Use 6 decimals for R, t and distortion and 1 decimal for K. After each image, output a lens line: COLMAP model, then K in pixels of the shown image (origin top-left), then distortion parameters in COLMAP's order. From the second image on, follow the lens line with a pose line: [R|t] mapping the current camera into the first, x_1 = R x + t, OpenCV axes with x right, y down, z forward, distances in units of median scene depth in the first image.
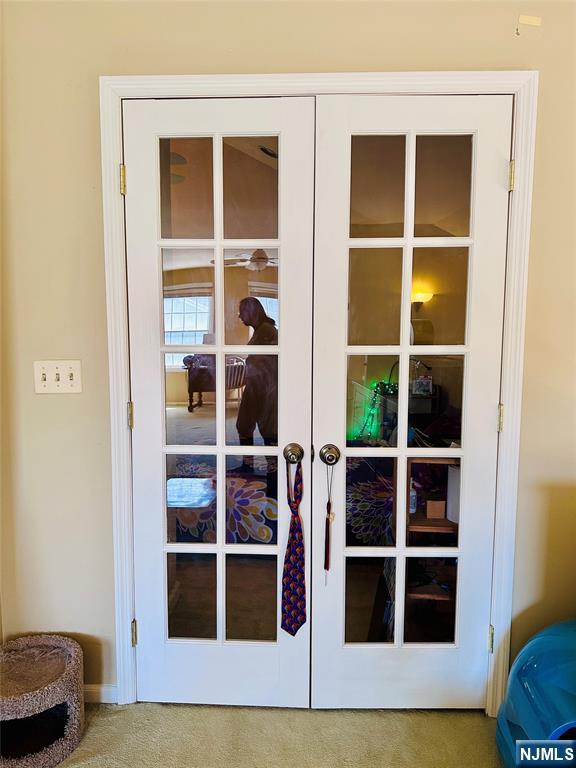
lens RADIAL K [[547.6, 0, 284.1], [0, 547.6, 378.0], [0, 0, 1]] dist [0.082243, -0.123322]
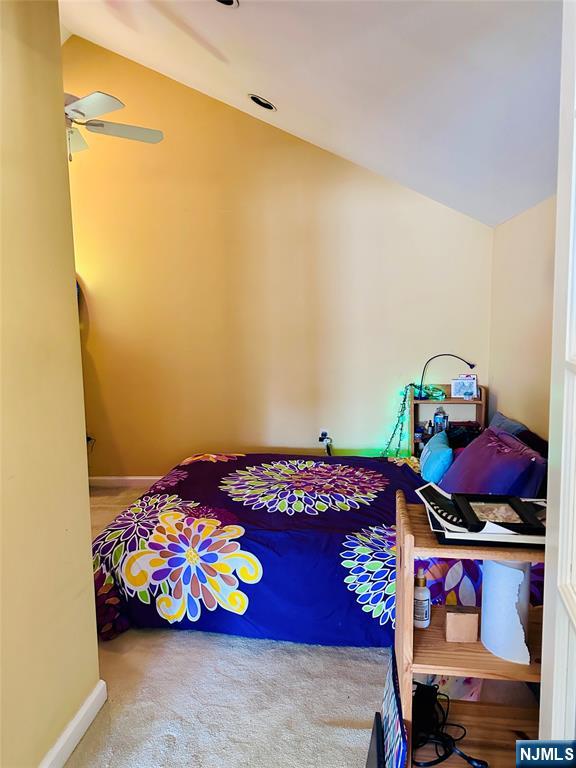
lens RADIAL K [[547.6, 0, 284.1], [0, 547.6, 378.0], [0, 0, 1]] dist [0.082243, -0.123322]
pose [[0.995809, -0.017425, -0.089785, 0.096960], [0.018706, 0.999735, 0.013449, -0.024232], [0.089527, -0.015072, 0.995870, 0.270524]]
